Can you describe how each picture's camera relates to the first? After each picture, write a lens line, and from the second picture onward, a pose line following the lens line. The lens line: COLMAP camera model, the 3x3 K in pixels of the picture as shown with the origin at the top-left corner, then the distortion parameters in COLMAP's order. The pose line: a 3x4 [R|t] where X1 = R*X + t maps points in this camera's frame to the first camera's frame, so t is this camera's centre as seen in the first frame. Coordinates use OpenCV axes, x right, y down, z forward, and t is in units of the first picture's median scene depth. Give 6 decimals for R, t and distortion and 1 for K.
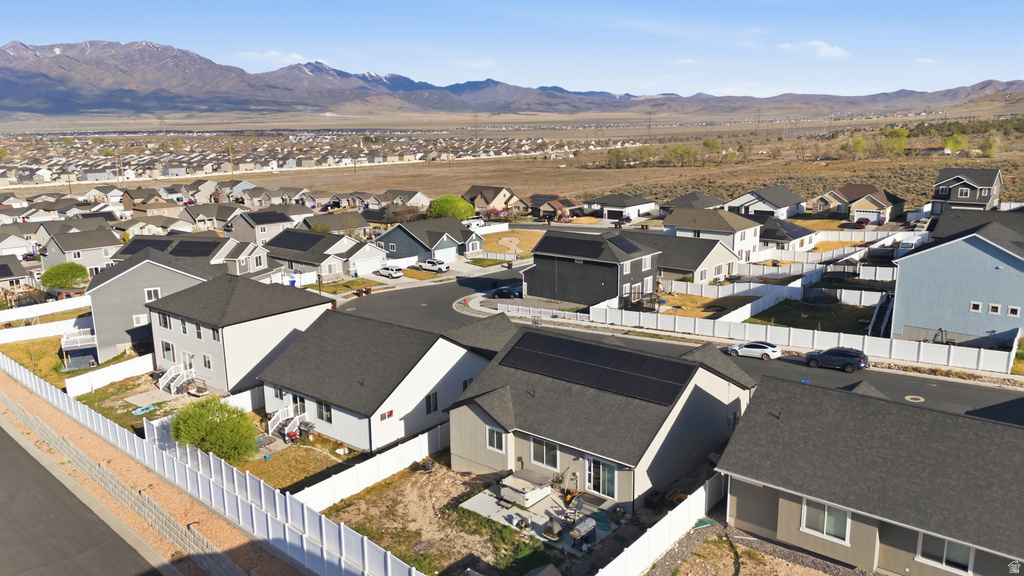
lens RADIAL K [[747.8, 0, 511.9], [0, 747.8, 289.7], [0, 0, 1]] dist [0.087182, -0.079240]
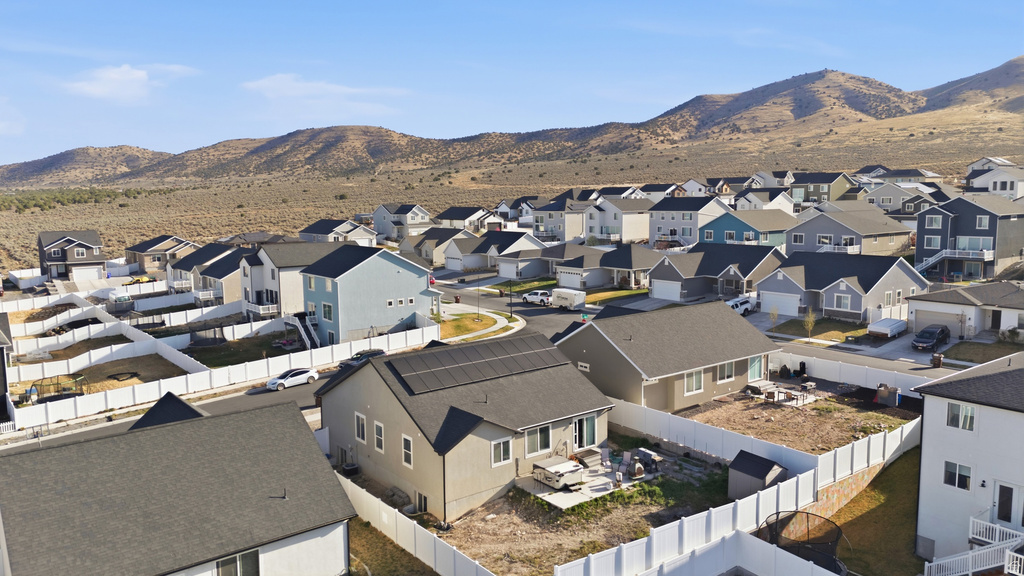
lens RADIAL K [[747.8, 0, 511.2], [0, 747.8, 285.9], [0, 0, 1]] dist [0.087182, -0.079240]
pose [[0.222133, -0.108401, 0.968972, -0.911074], [0.220970, 0.973539, 0.058255, -0.055097], [-0.949647, 0.201173, 0.240209, 0.722709]]
